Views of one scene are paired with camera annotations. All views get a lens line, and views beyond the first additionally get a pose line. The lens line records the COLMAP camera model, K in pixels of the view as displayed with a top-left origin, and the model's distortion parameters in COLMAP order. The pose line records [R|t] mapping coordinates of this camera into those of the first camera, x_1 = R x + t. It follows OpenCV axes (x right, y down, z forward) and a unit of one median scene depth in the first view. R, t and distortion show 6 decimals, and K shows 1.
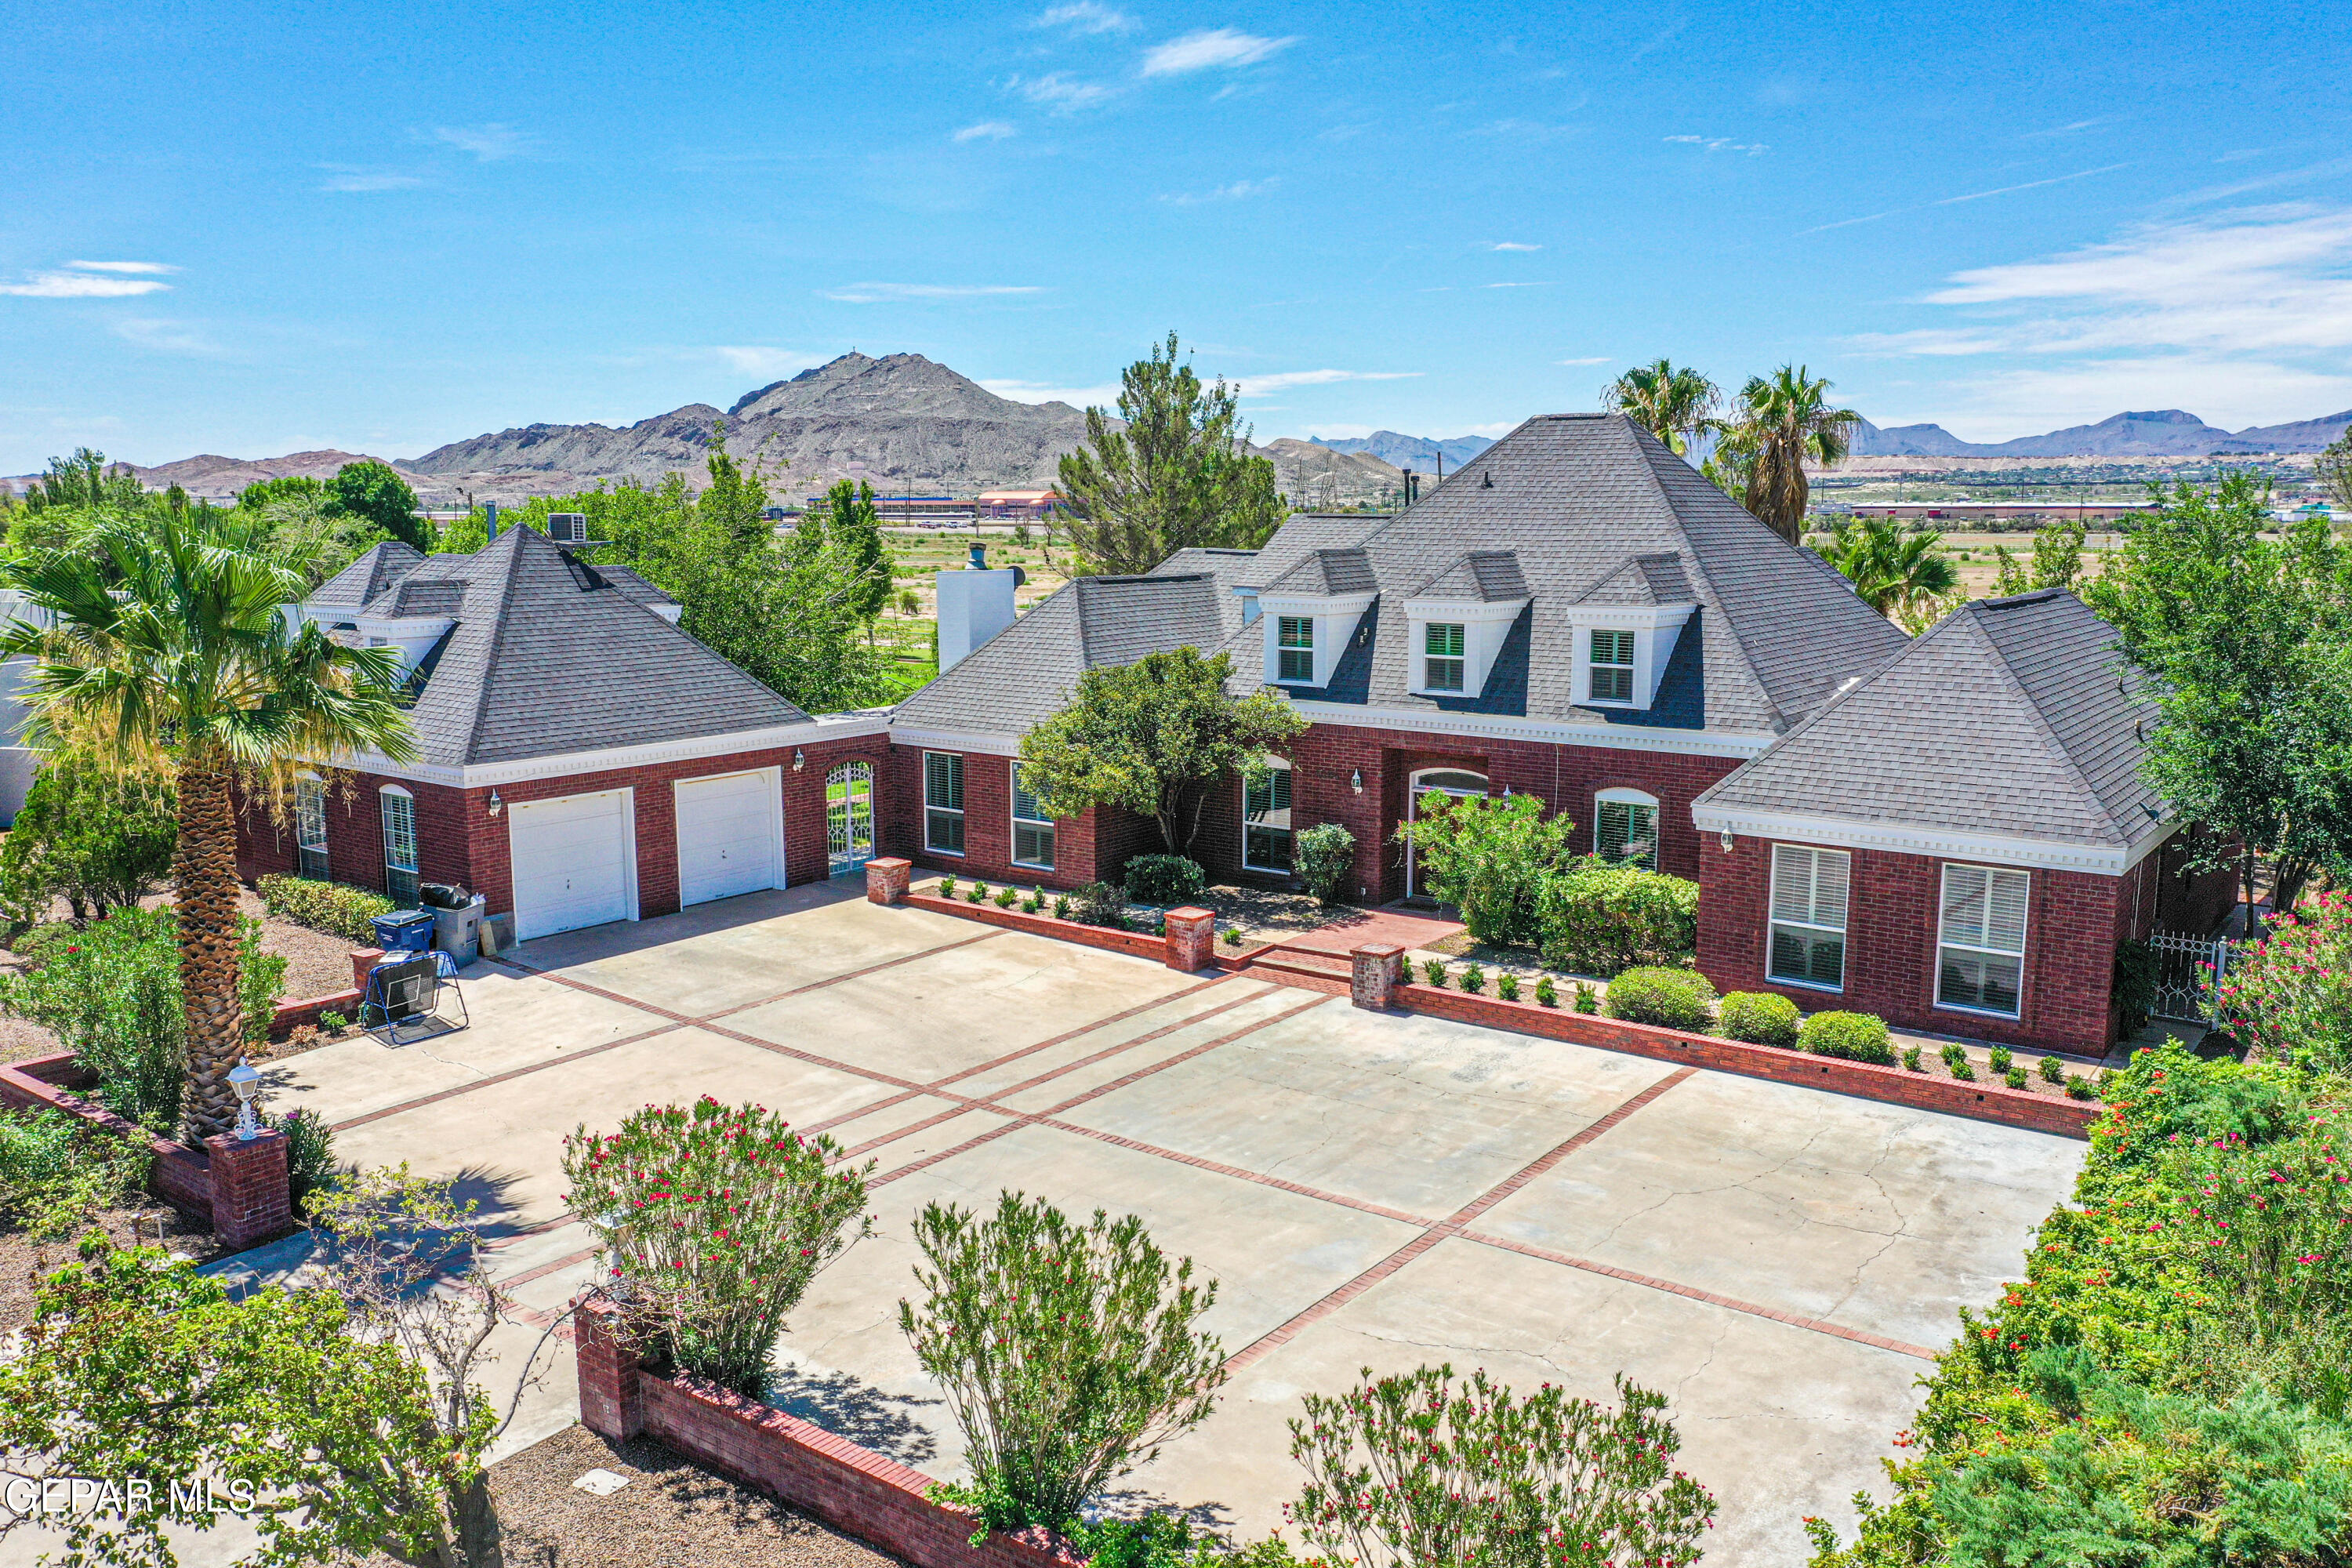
lens RADIAL K [[1821.8, 0, 1177.5], [0, 1821.8, 789.8], [0, 0, 1]] dist [-0.008241, -0.002204]
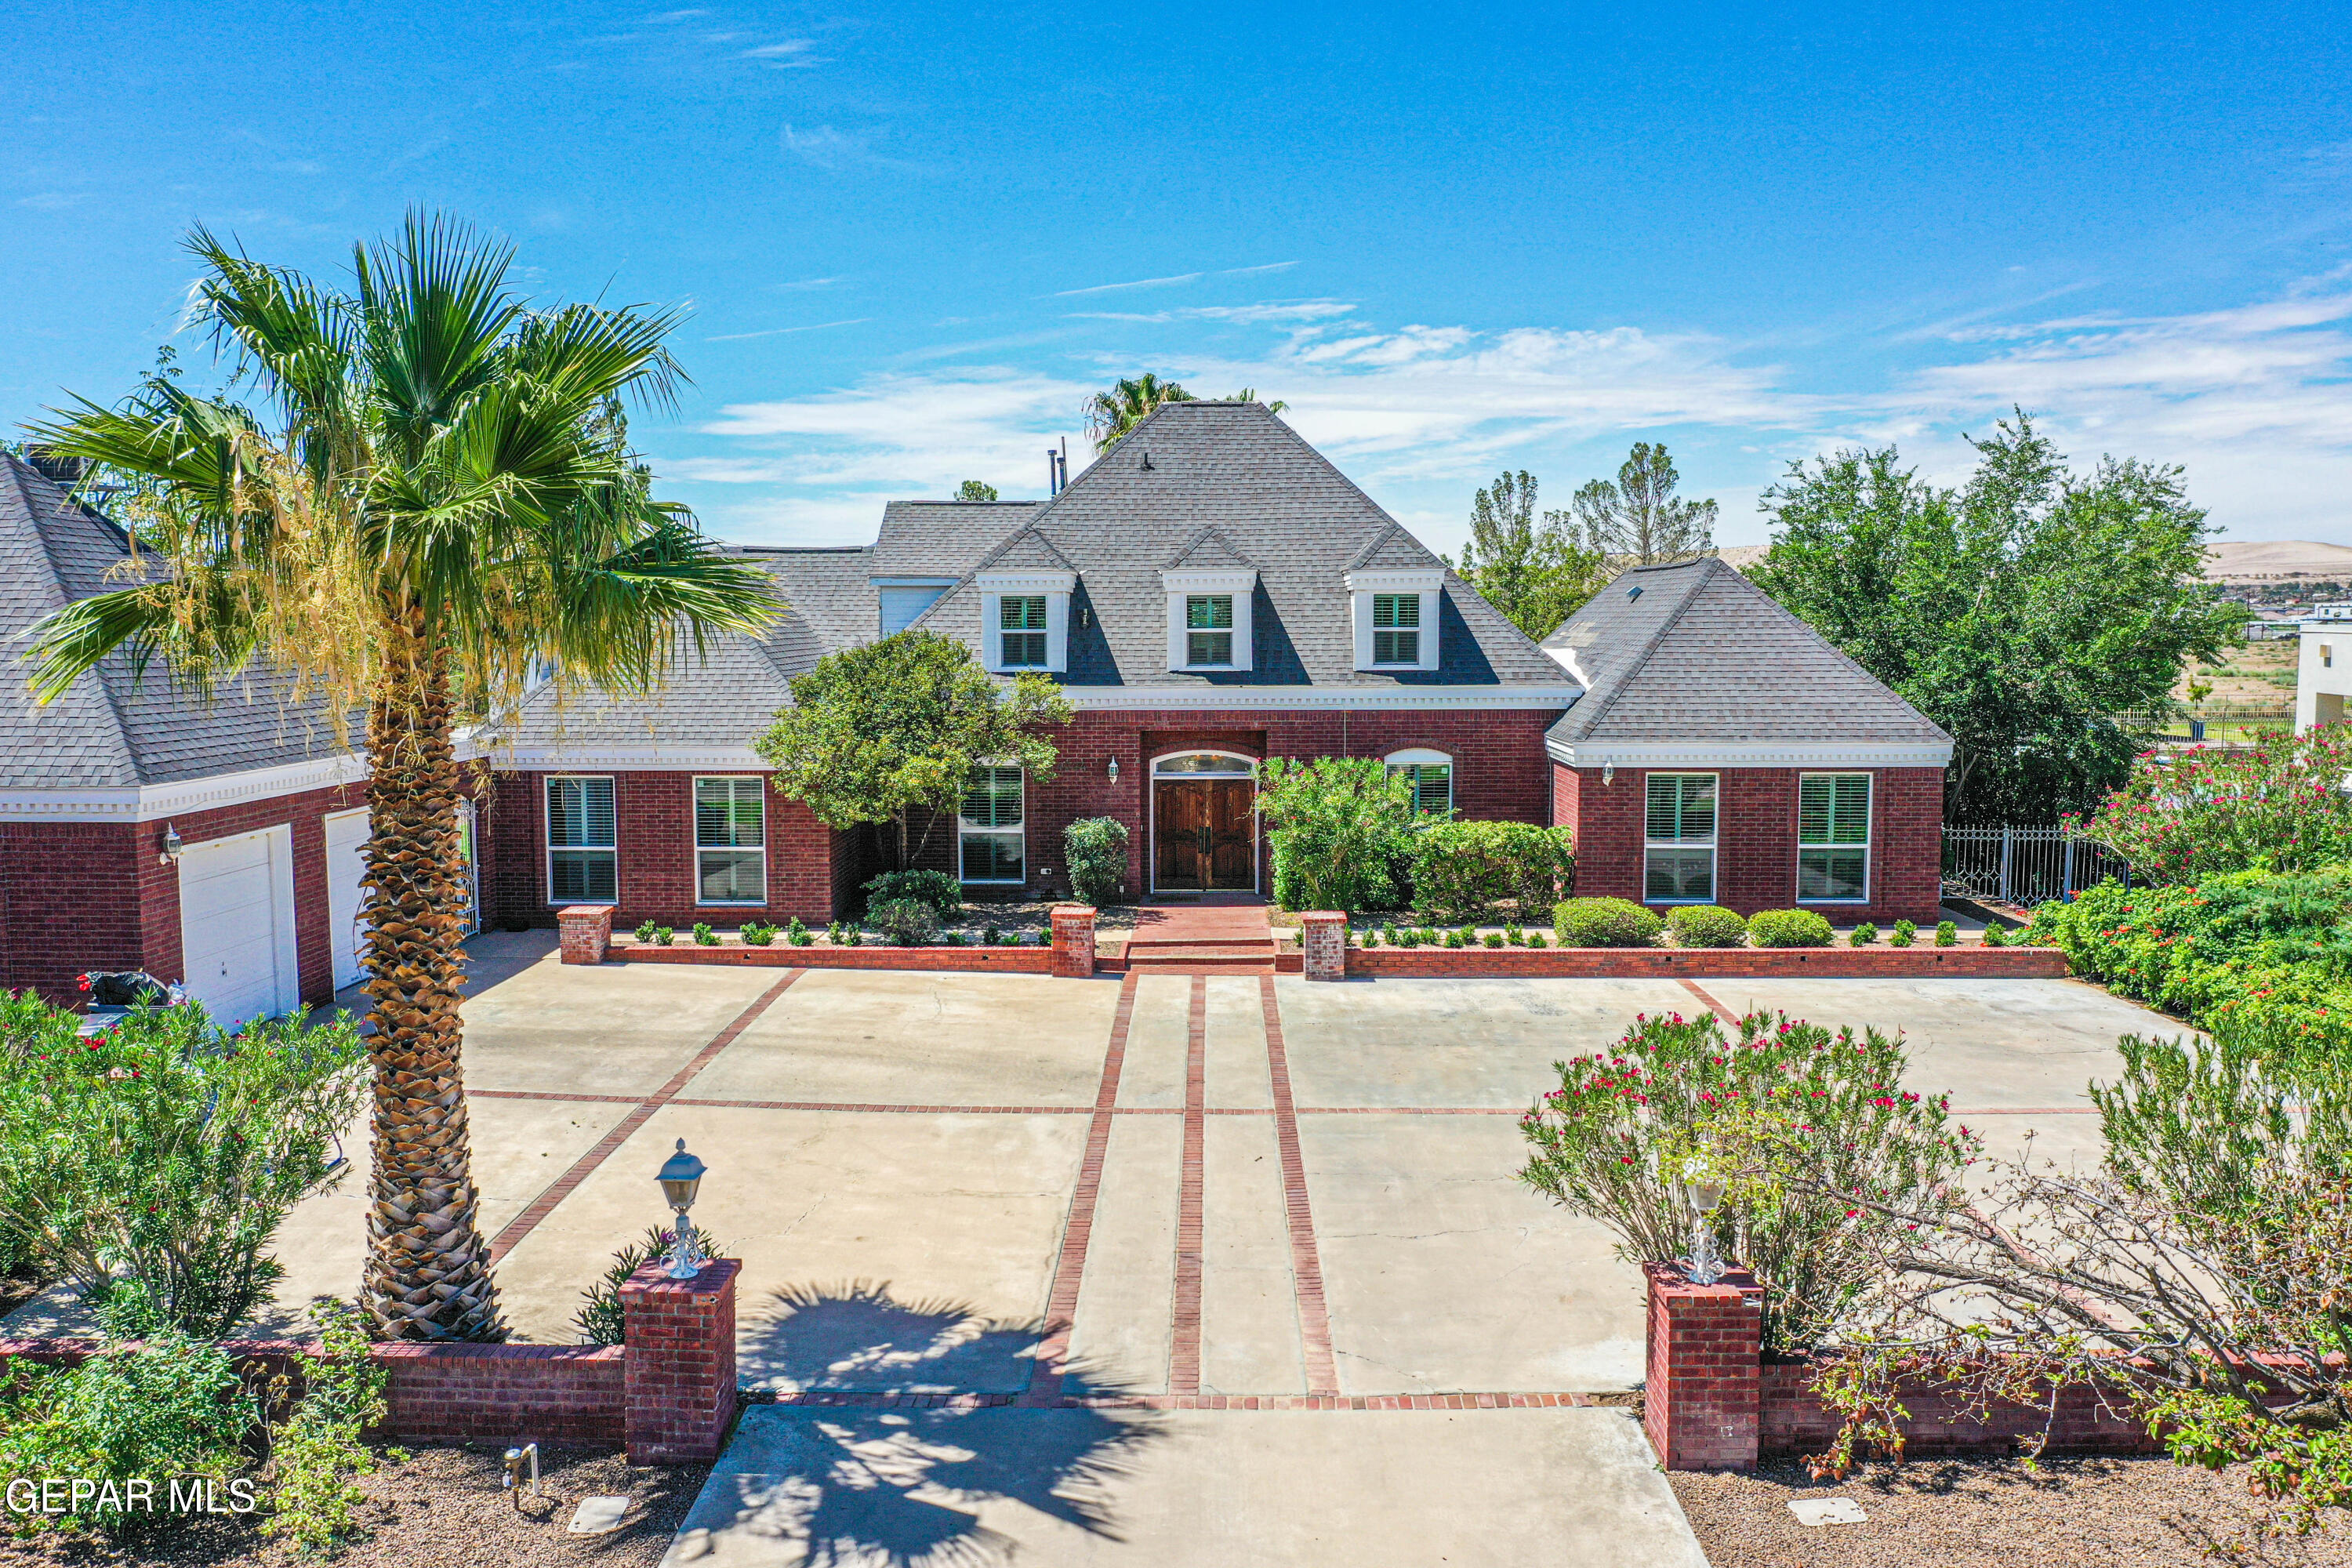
lens RADIAL K [[1821.8, 0, 1177.5], [0, 1821.8, 789.8], [0, 0, 1]] dist [-0.008241, -0.002204]
pose [[0.809208, -0.056682, 0.584782, -0.494315], [0.093447, 0.995082, -0.032859, 0.046177], [-0.580044, 0.081236, 0.810525, 0.276789]]
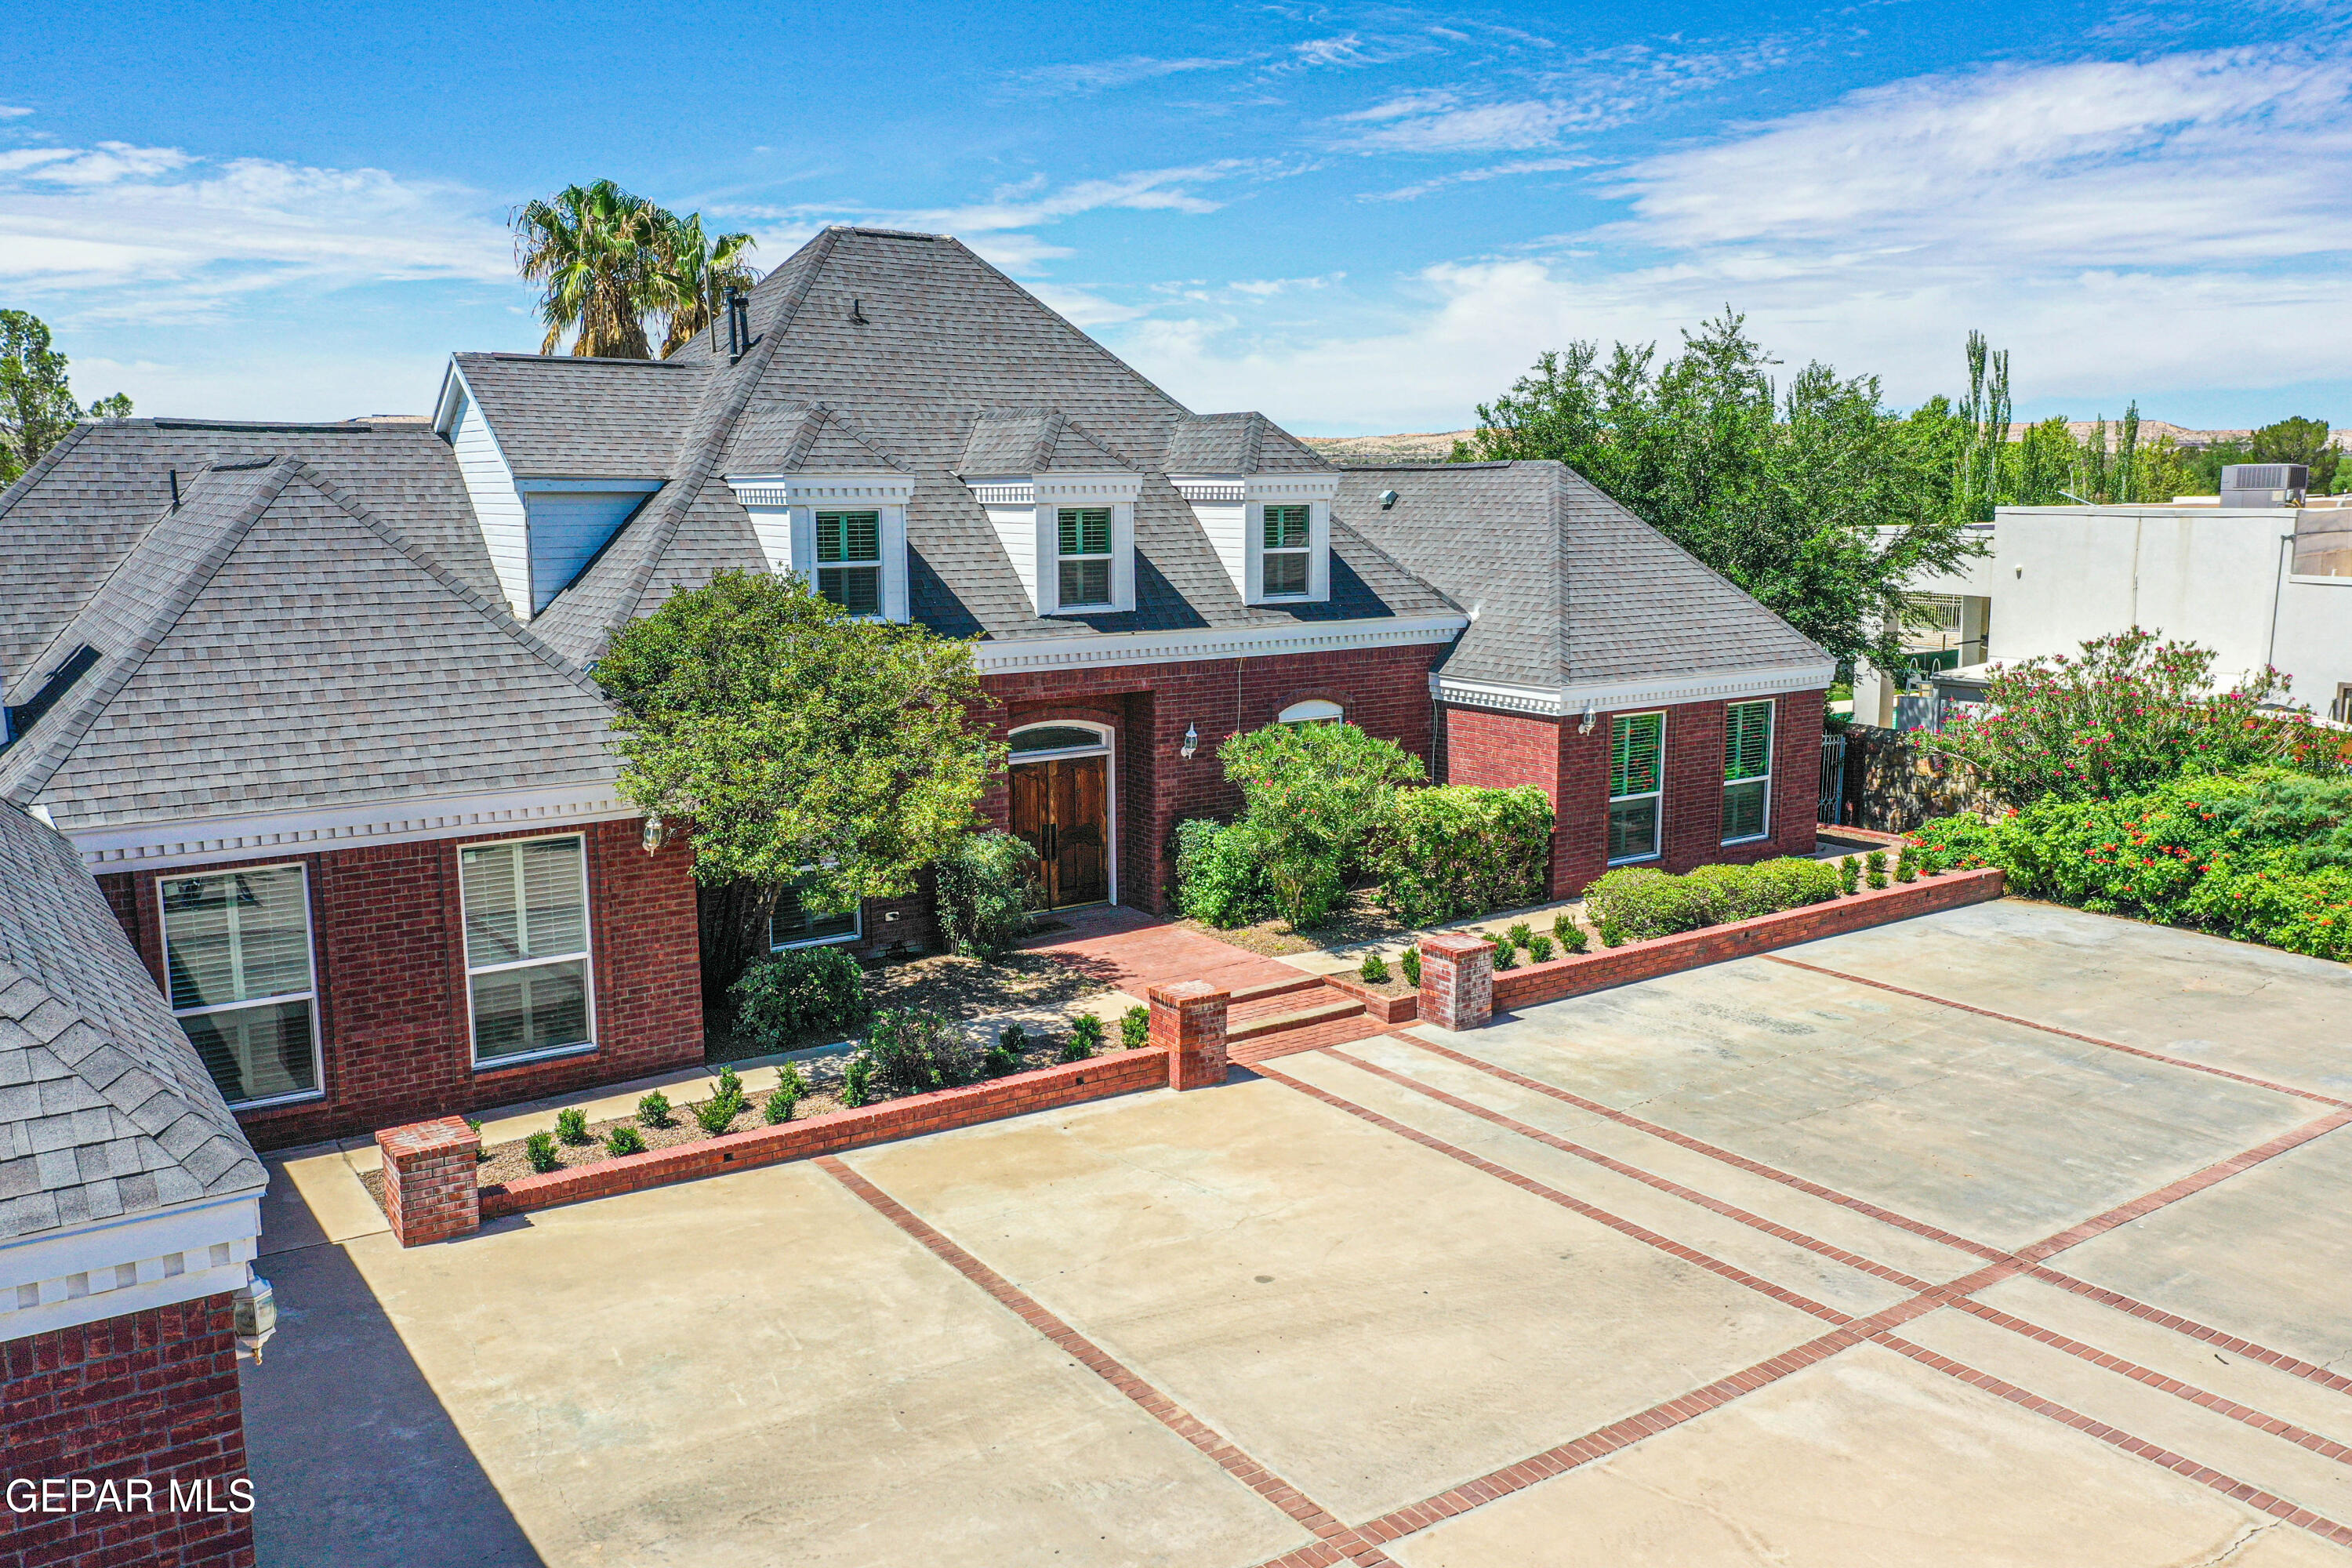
lens RADIAL K [[1821.8, 0, 1177.5], [0, 1821.8, 789.8], [0, 0, 1]] dist [-0.008241, -0.002204]
pose [[0.304283, -0.158254, 0.939344, -0.581308], [0.148993, 0.981874, 0.117155, -0.071076], [-0.940857, 0.104308, 0.322346, 0.863654]]
